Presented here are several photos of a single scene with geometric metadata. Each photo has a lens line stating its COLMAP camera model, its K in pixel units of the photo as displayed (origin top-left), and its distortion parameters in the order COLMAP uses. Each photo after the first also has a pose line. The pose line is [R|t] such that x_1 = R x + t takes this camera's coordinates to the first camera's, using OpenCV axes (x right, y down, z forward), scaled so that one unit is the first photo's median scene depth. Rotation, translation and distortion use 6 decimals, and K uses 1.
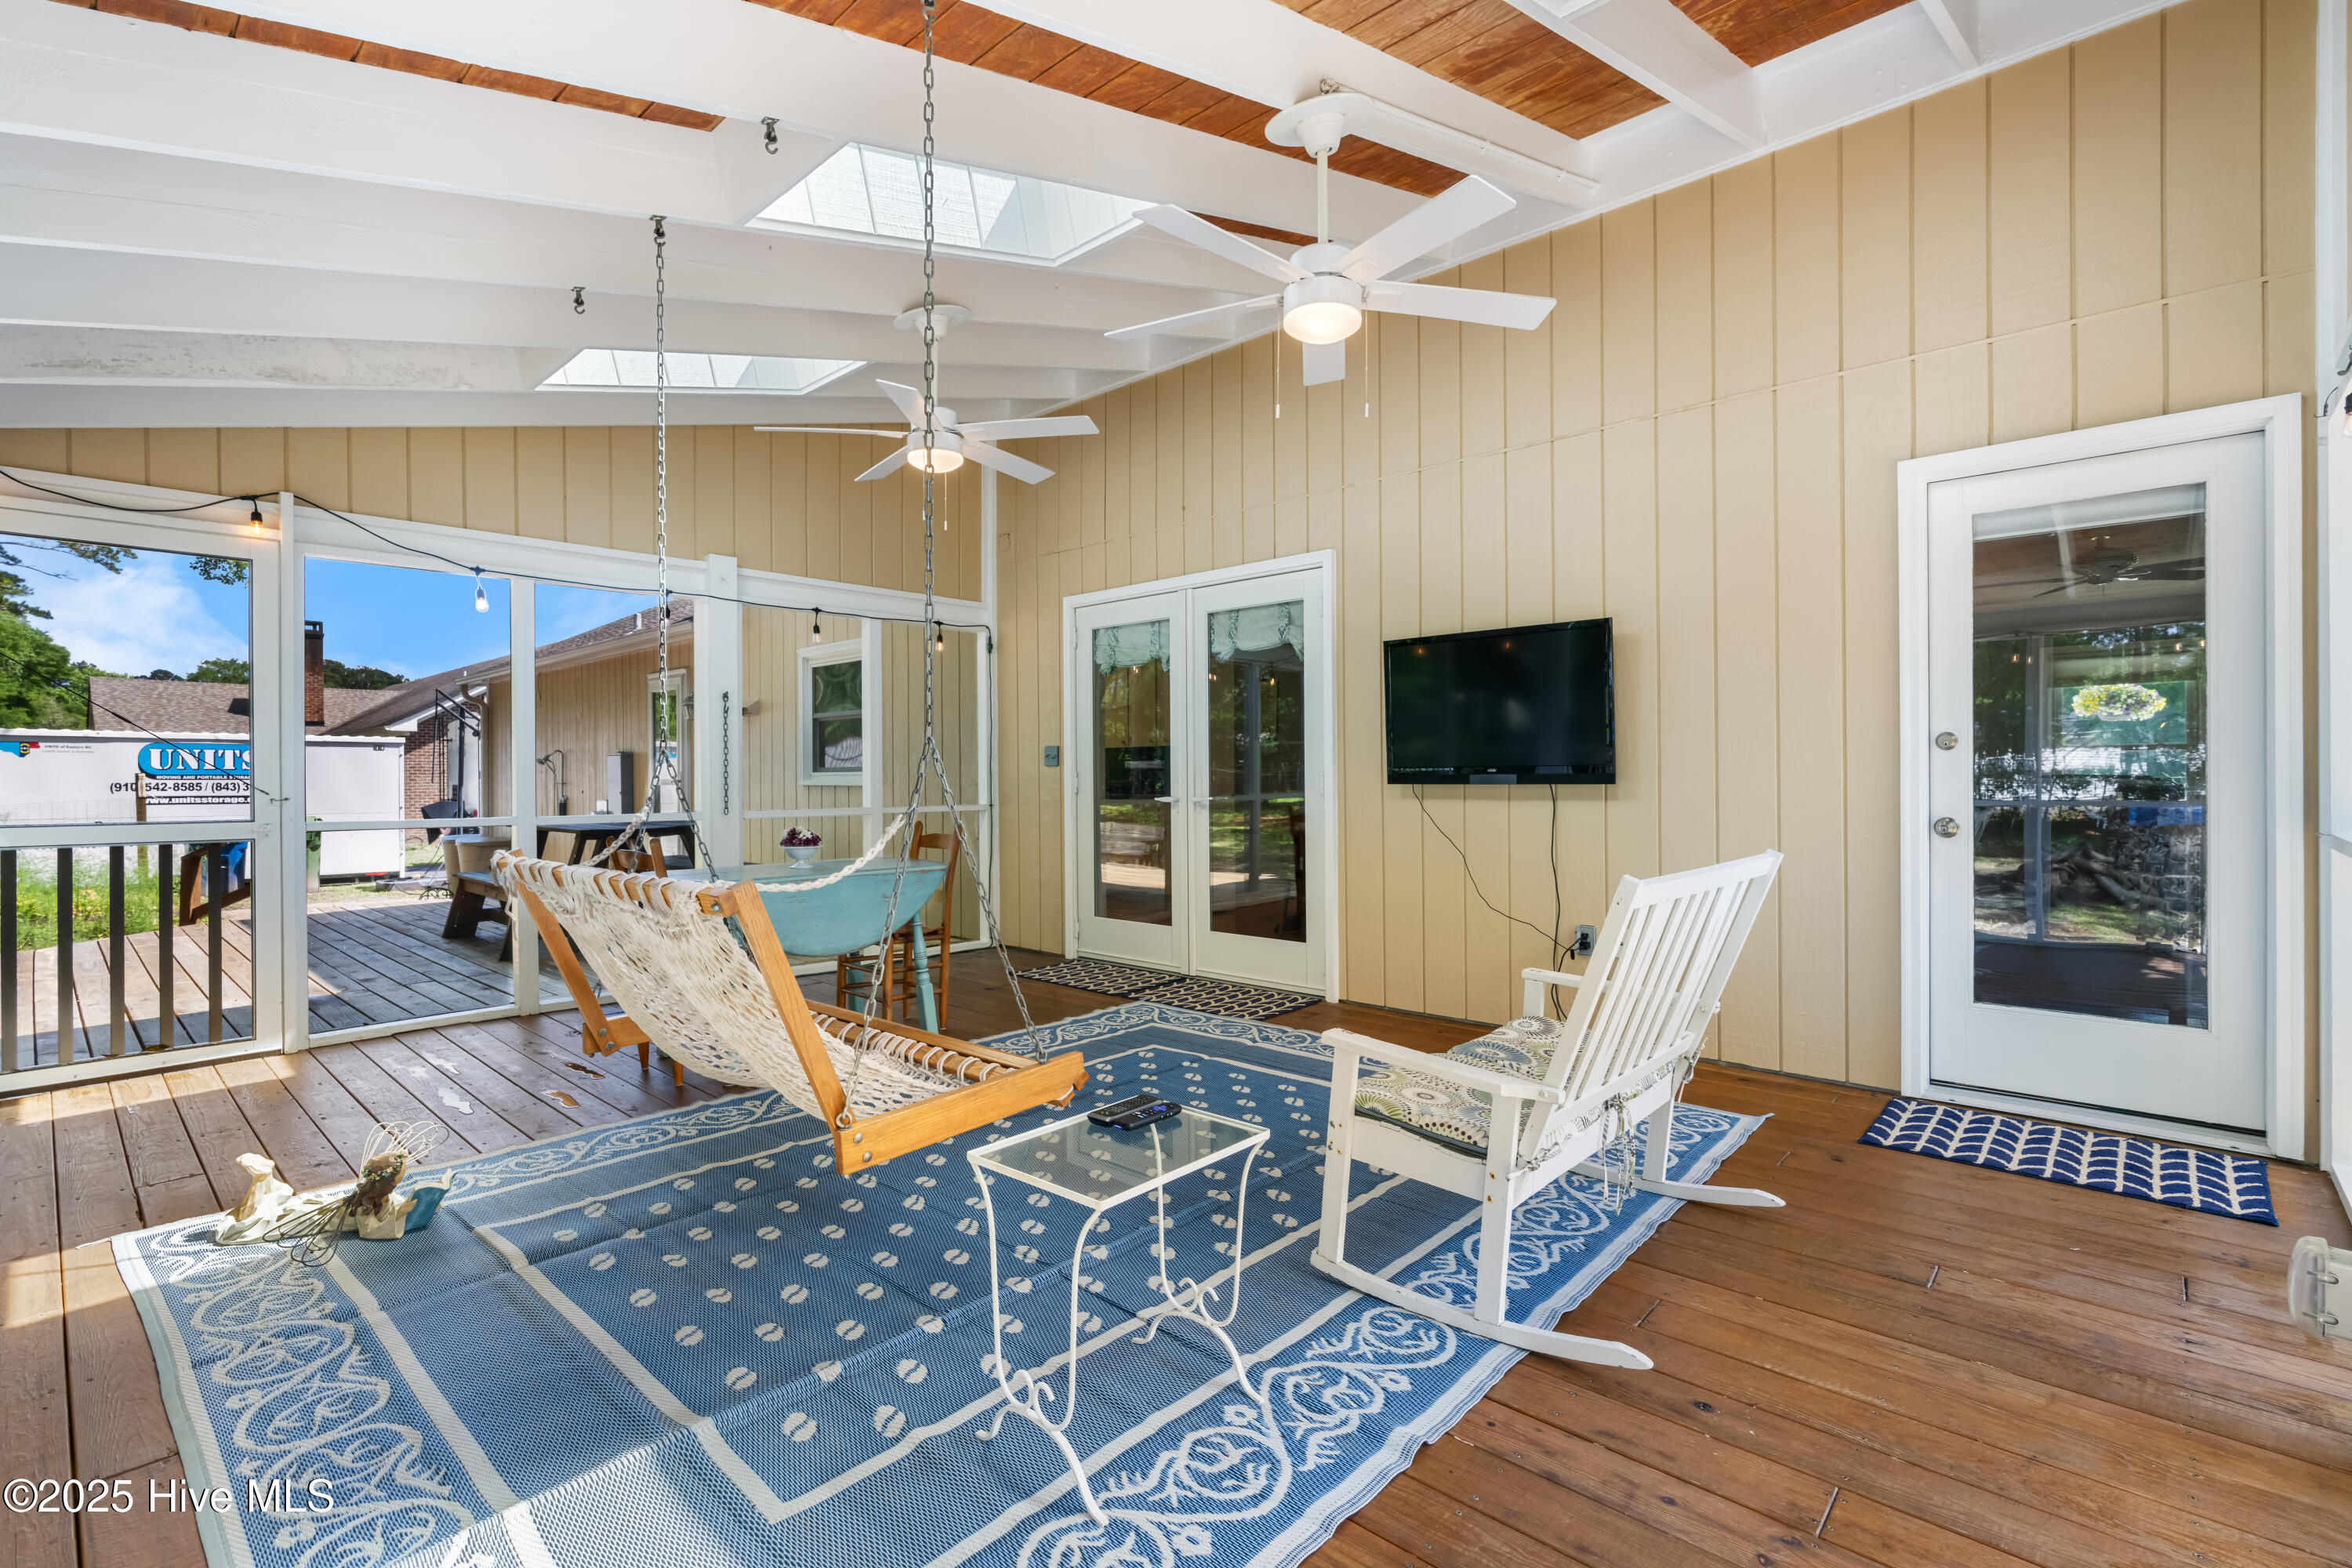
lens RADIAL K [[1061.6, 0, 1172.9], [0, 1061.6, 771.7], [0, 0, 1]] dist [-0.000285, 0.000145]
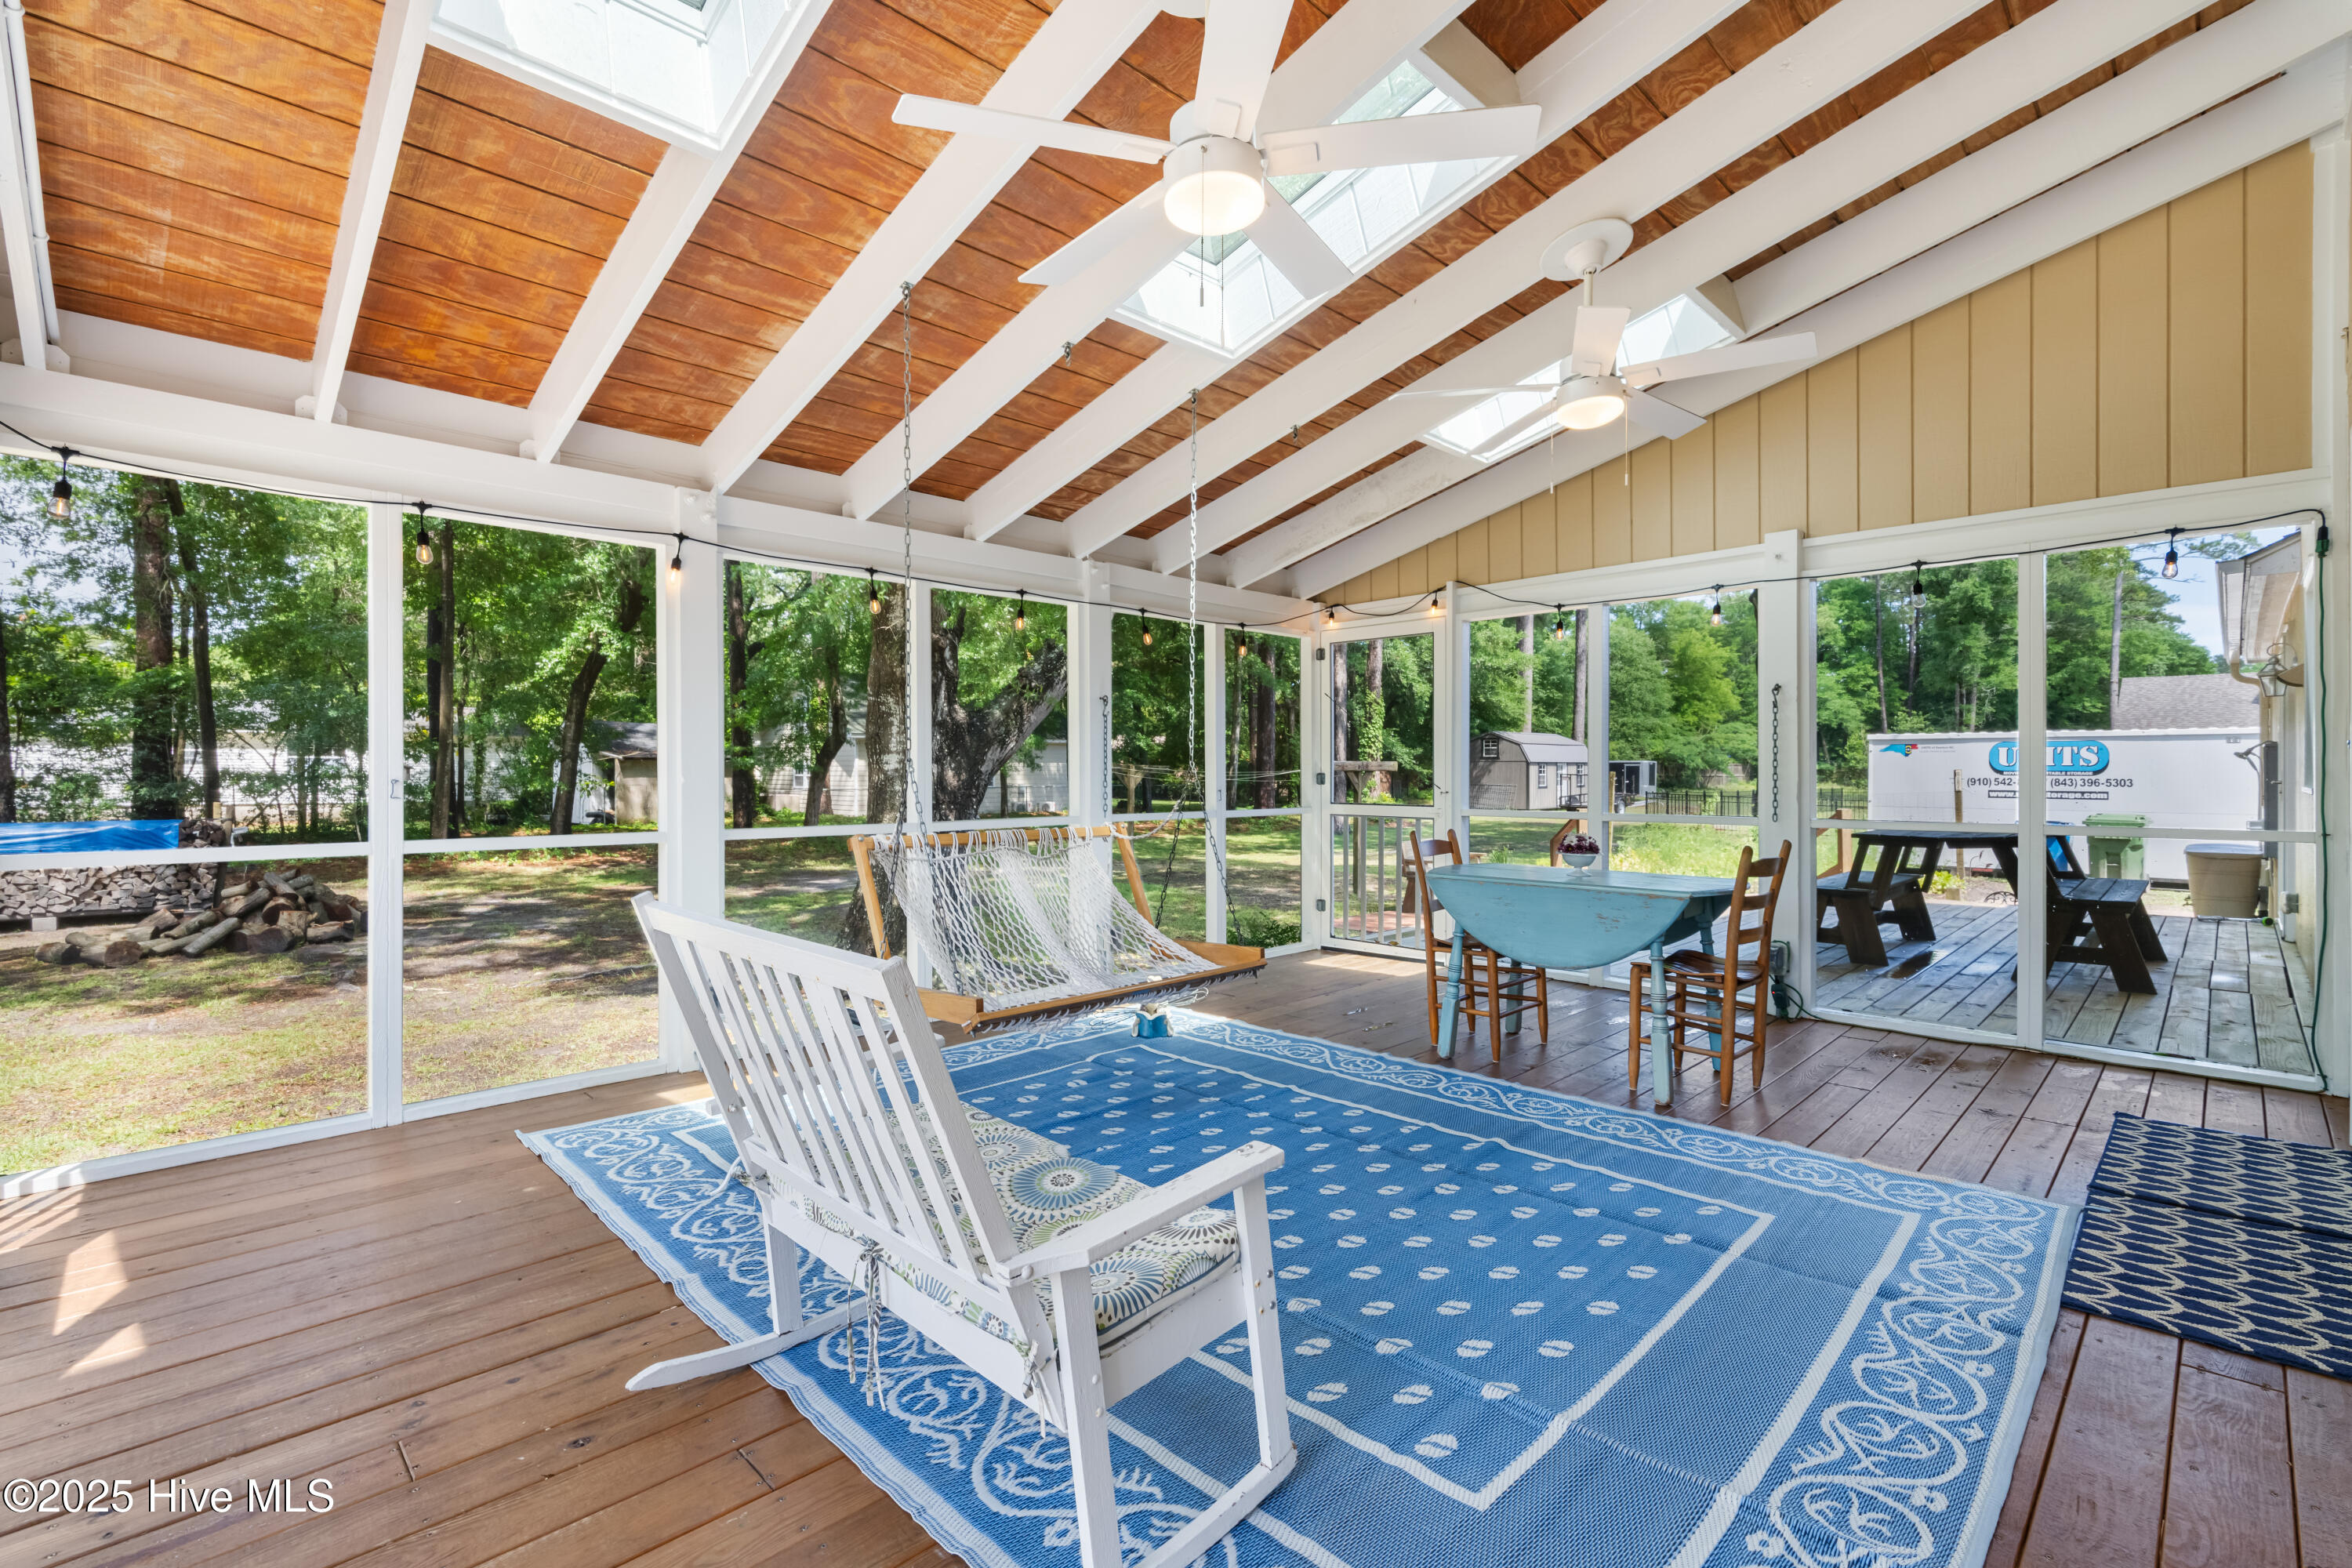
lens RADIAL K [[1047.2, 0, 1171.6], [0, 1047.2, 771.5], [0, 0, 1]] dist [-0.000582, 0.000291]
pose [[-0.047525, 0.001841, -0.998868, 0.683285], [0.004212, 0.999990, 0.001642, -0.007143], [0.998861, -0.004129, -0.047532, 0.758654]]
